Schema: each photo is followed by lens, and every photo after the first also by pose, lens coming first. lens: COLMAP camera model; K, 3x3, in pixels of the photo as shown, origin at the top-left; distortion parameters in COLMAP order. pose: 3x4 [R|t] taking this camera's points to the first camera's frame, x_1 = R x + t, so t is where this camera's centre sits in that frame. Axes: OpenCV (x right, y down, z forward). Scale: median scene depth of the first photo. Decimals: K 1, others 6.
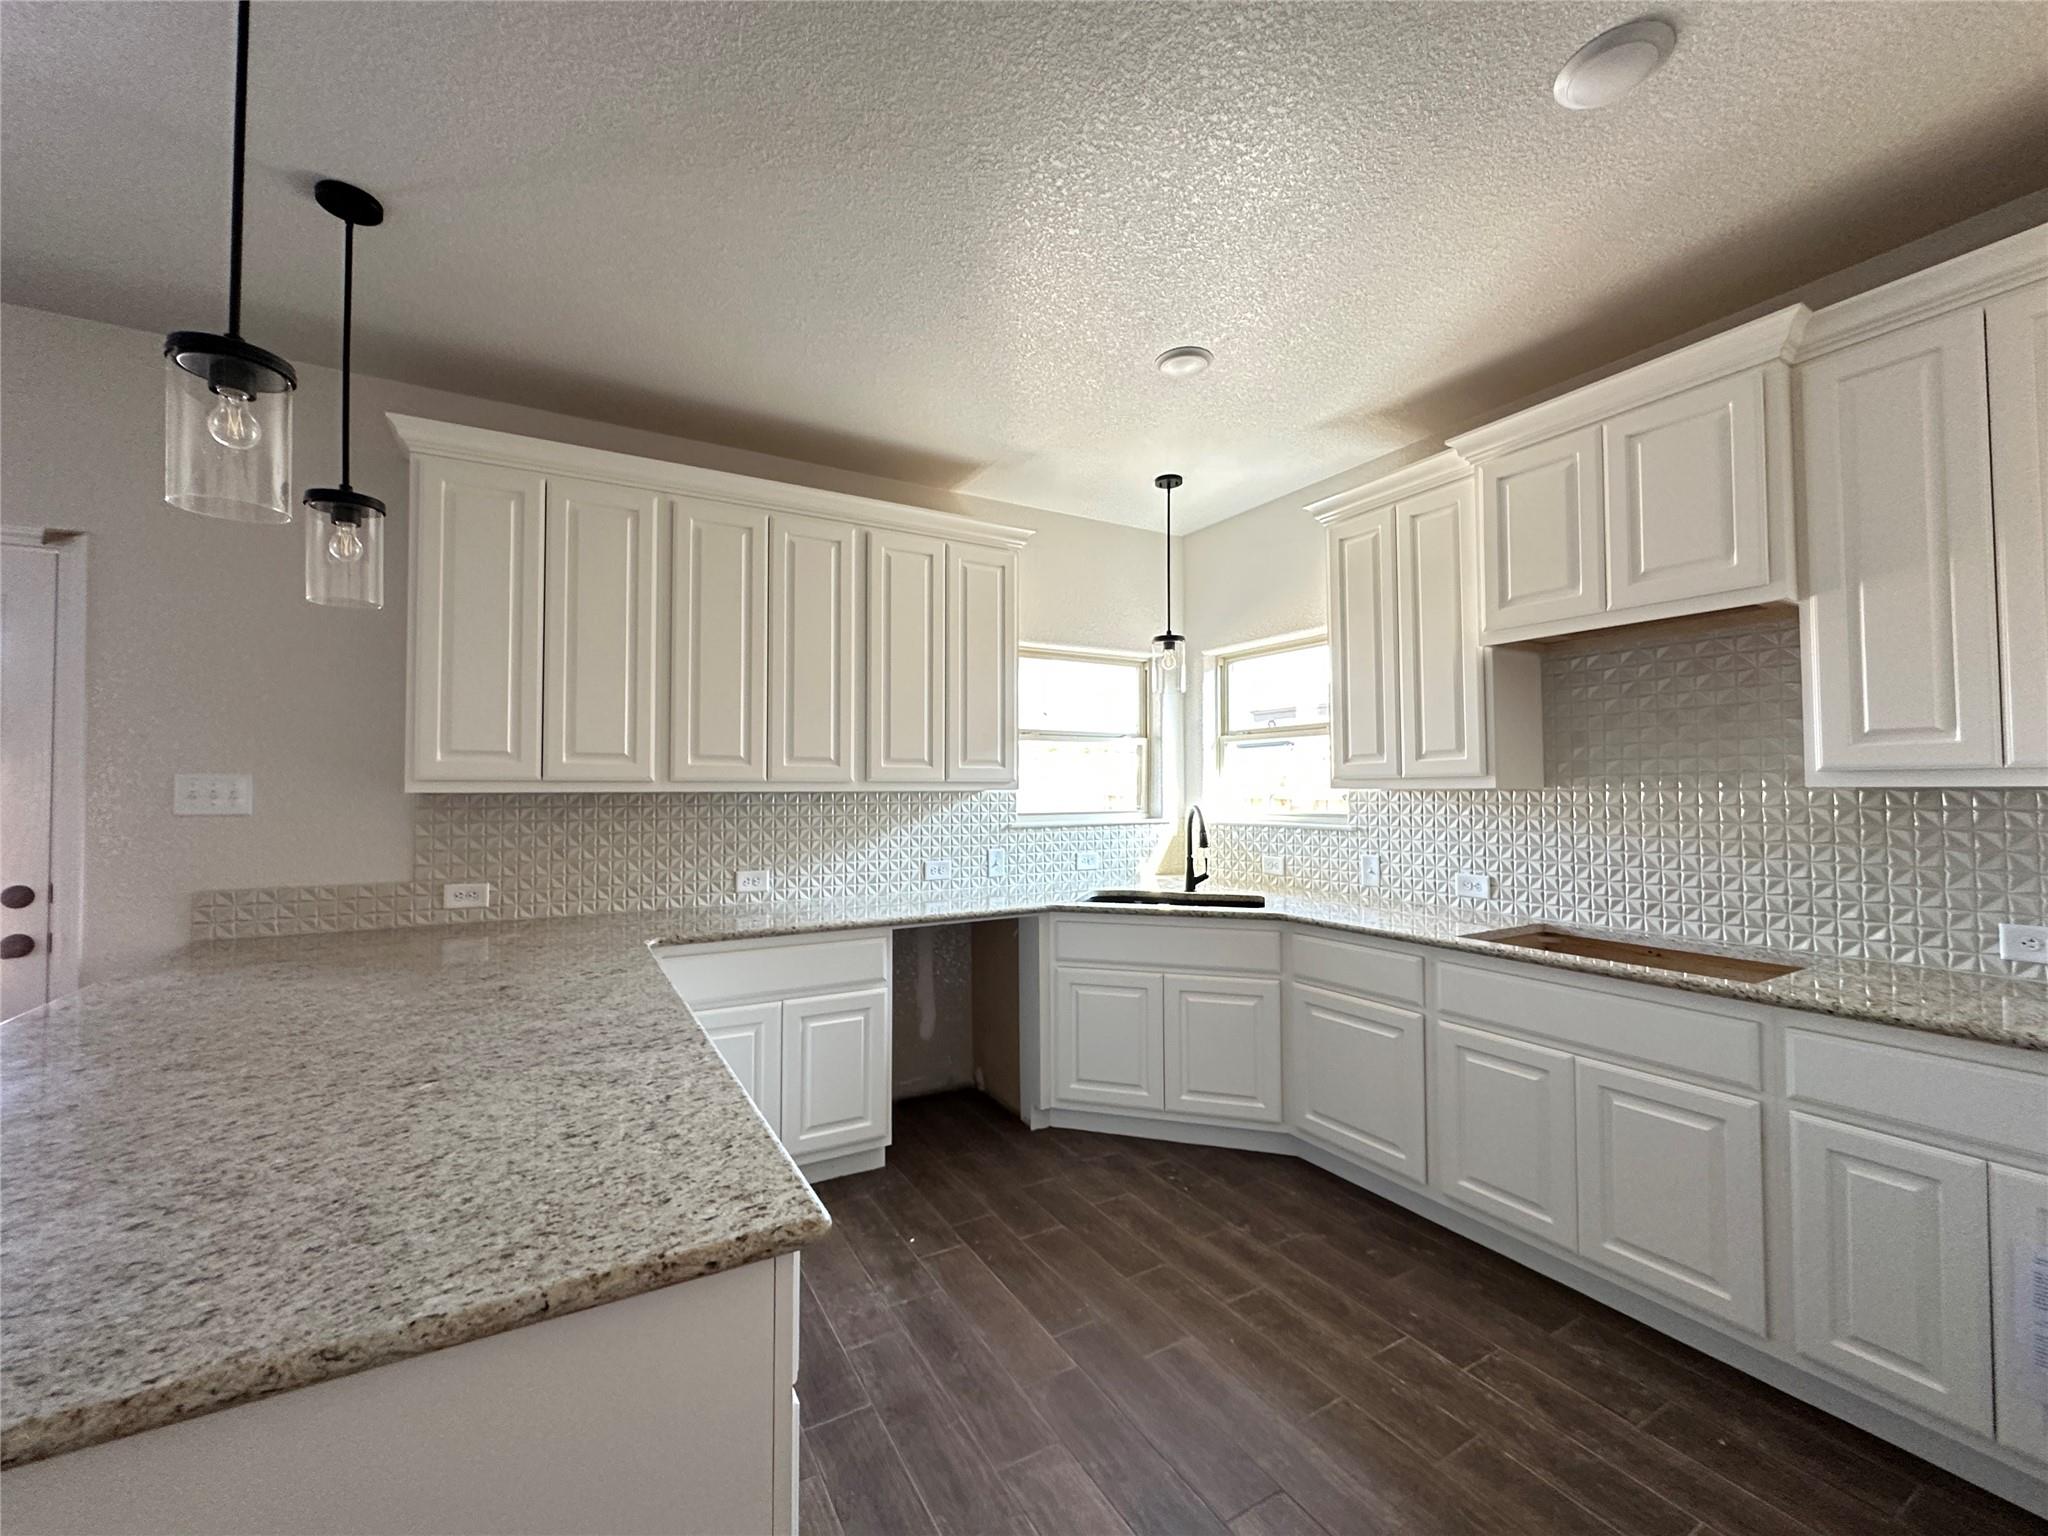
lens RADIAL K [[816.1, 0, 1023.7], [0, 816.1, 769.4], [0, 0, 1]] dist [-0.004198, 0.000863]
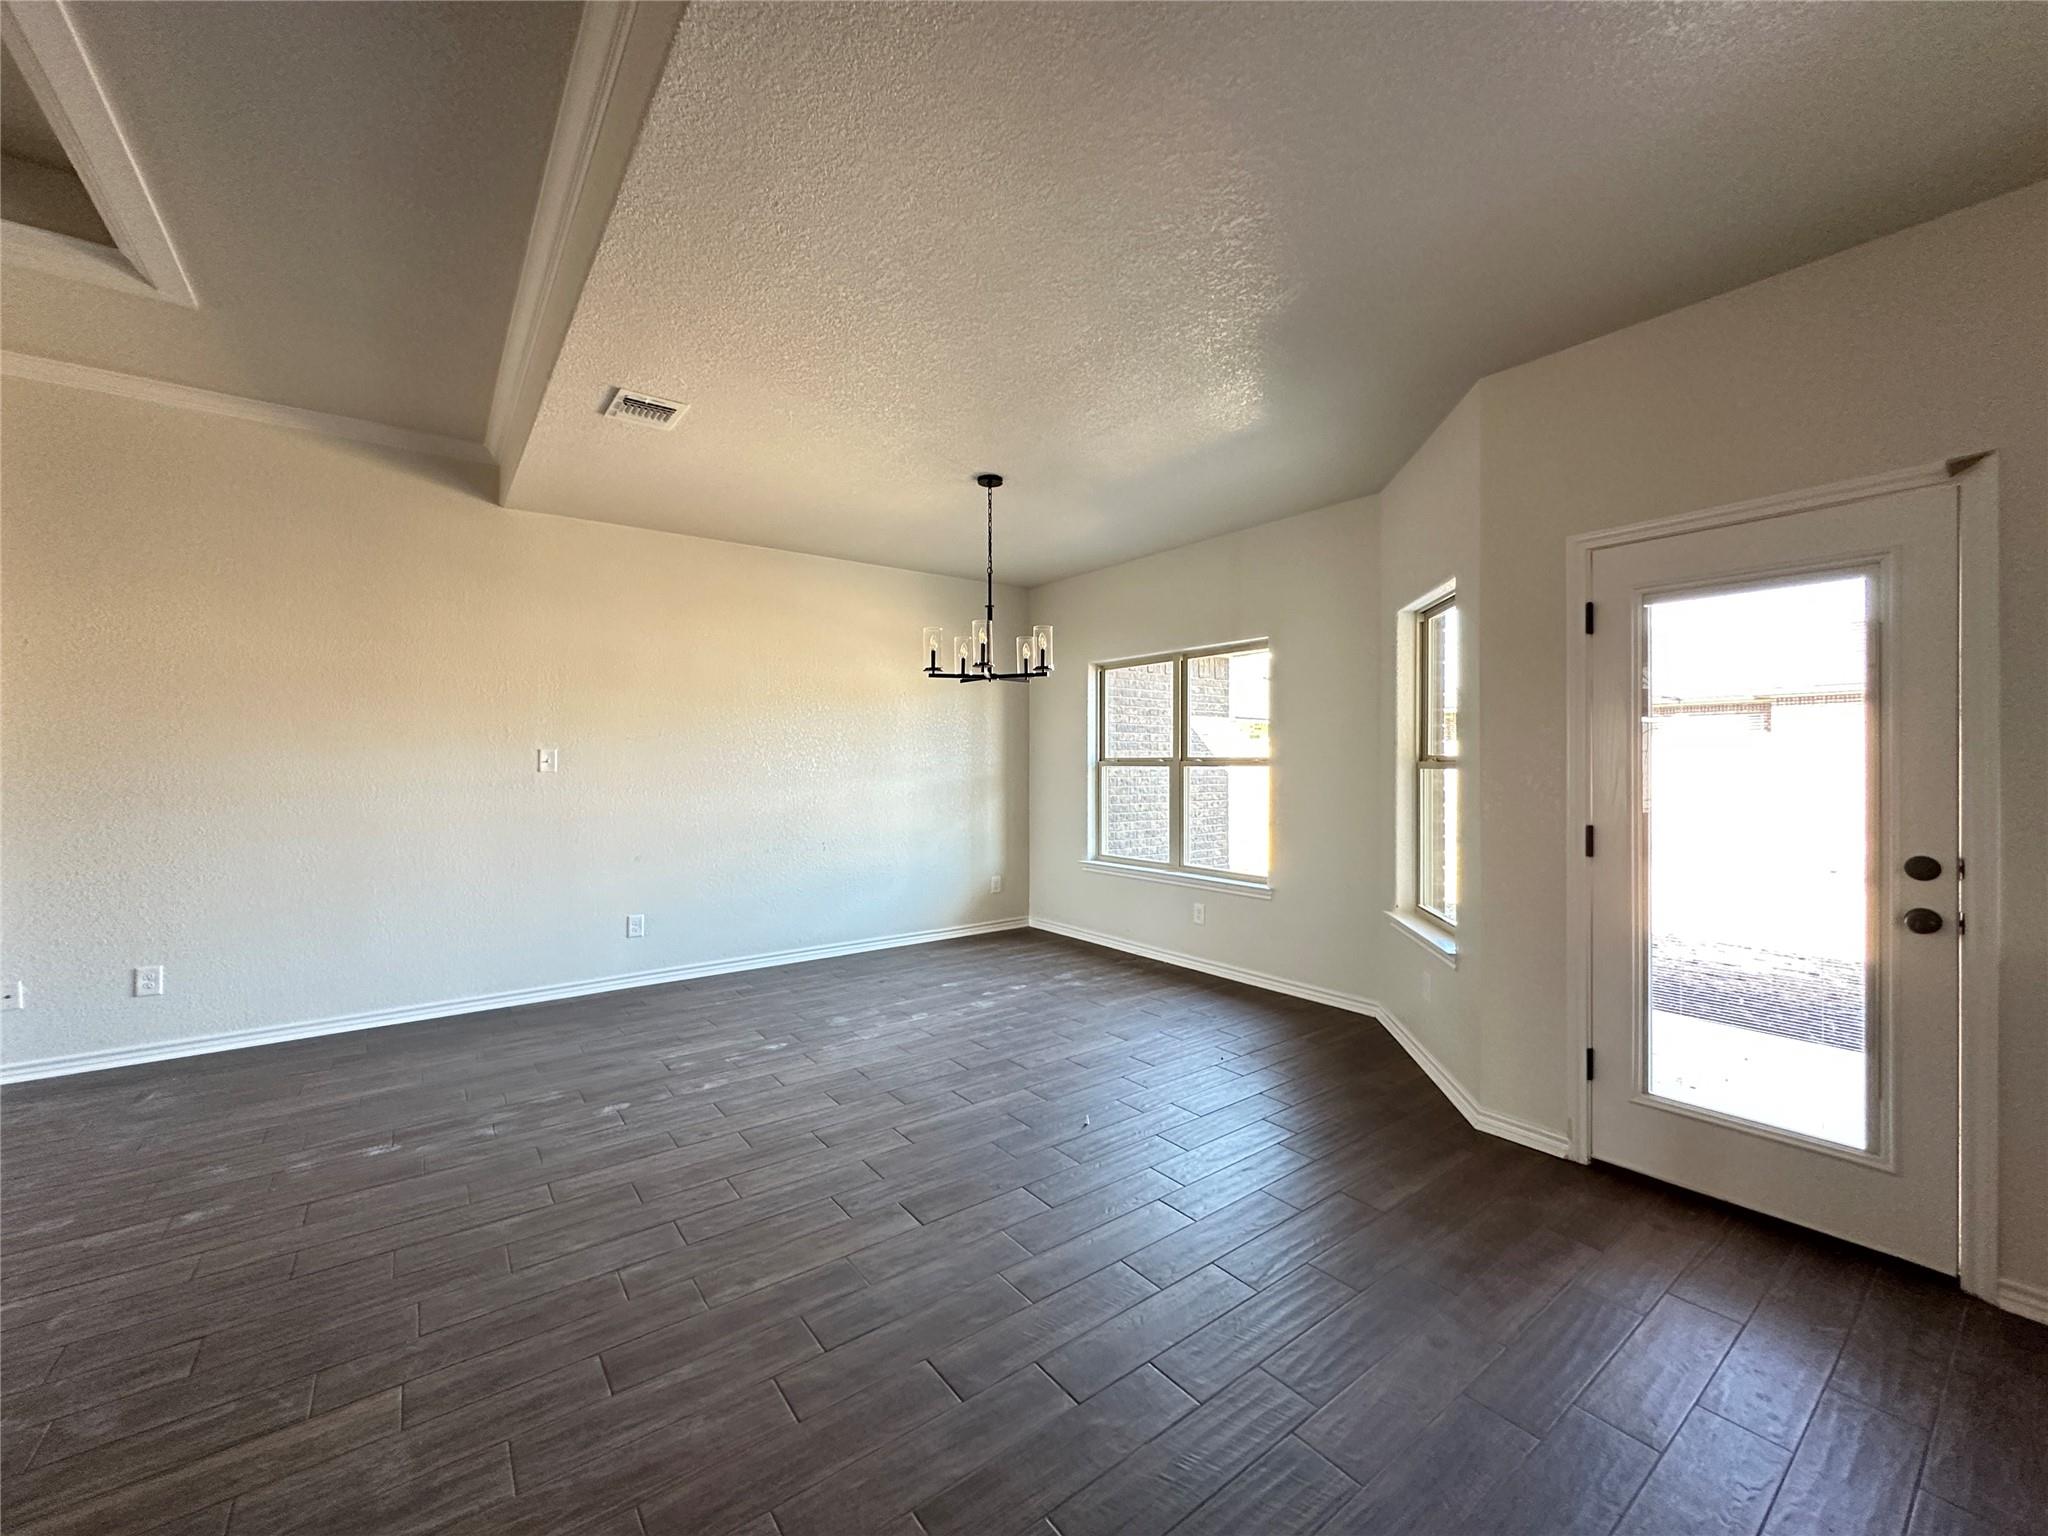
lens RADIAL K [[816.1, 0, 1026.7], [0, 816.1, 762.0], [0, 0, 1]] dist [-0.004198, 0.000863]
pose [[0.127969, 0.001129, -0.991778, -0.375059], [0.023812, 0.999708, 0.004210, 0.006563], [0.991492, -0.024155, 0.127905, -0.107398]]
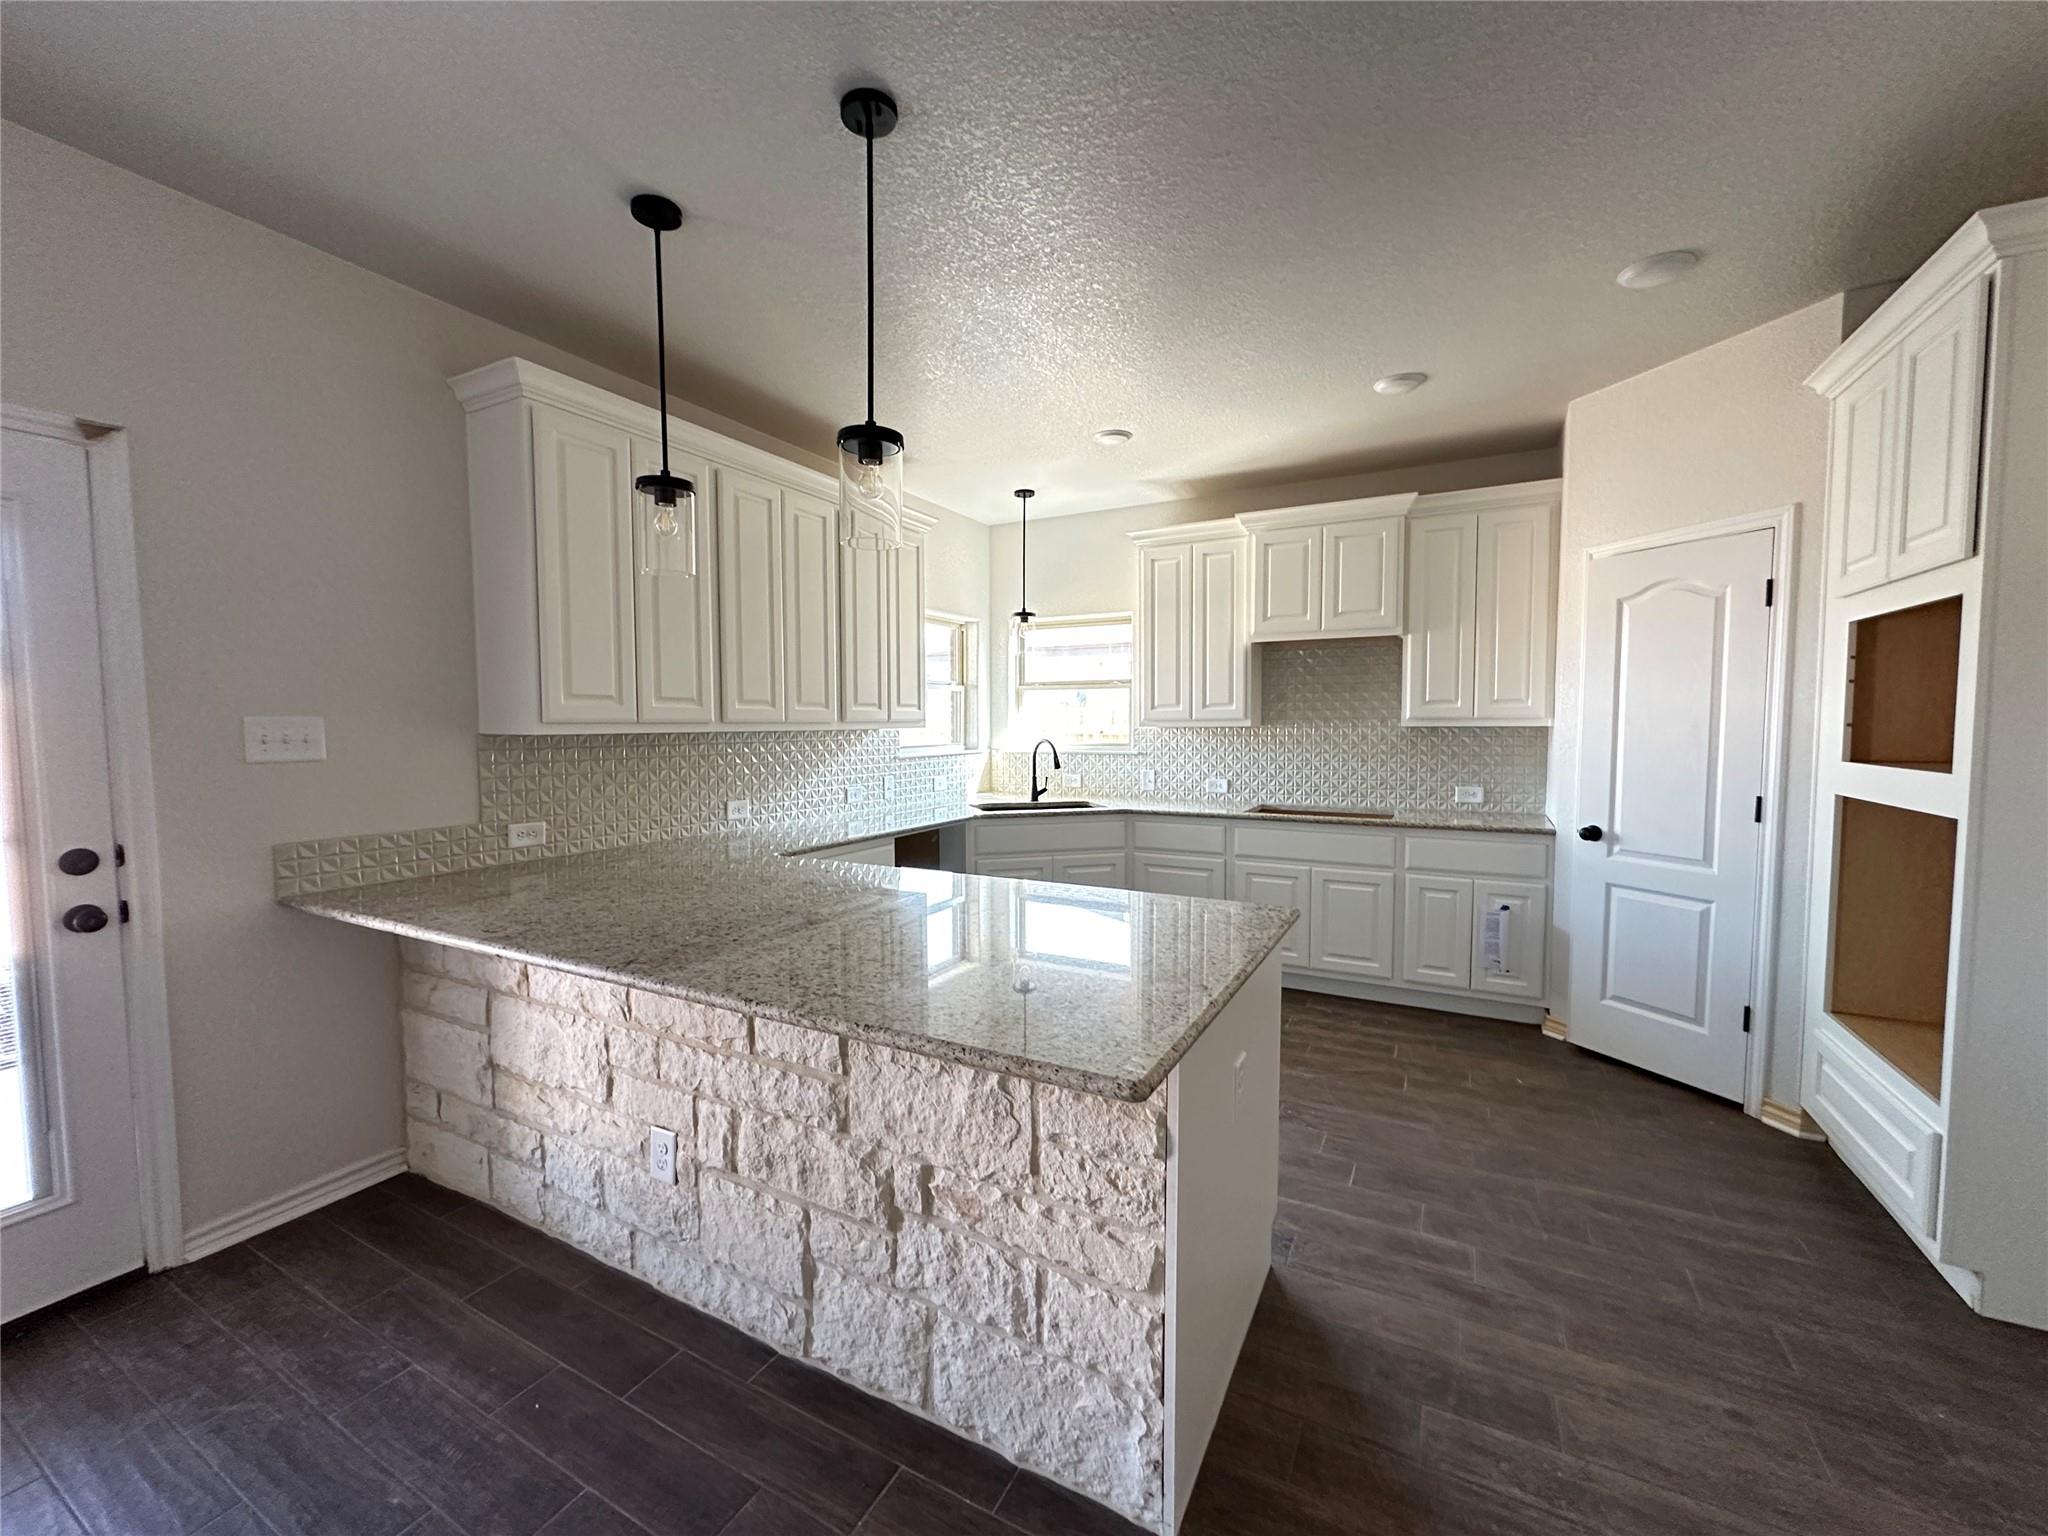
lens RADIAL K [[816.1, 0, 1017.1], [0, 816.1, 770.0], [0, 0, 1]] dist [-0.004198, 0.000863]
pose [[0.850866, -0.031494, 0.524438, -0.702834], [-0.011179, 0.996890, 0.078003, -0.013066], [-0.525264, -0.072233, 0.847868, -0.189546]]
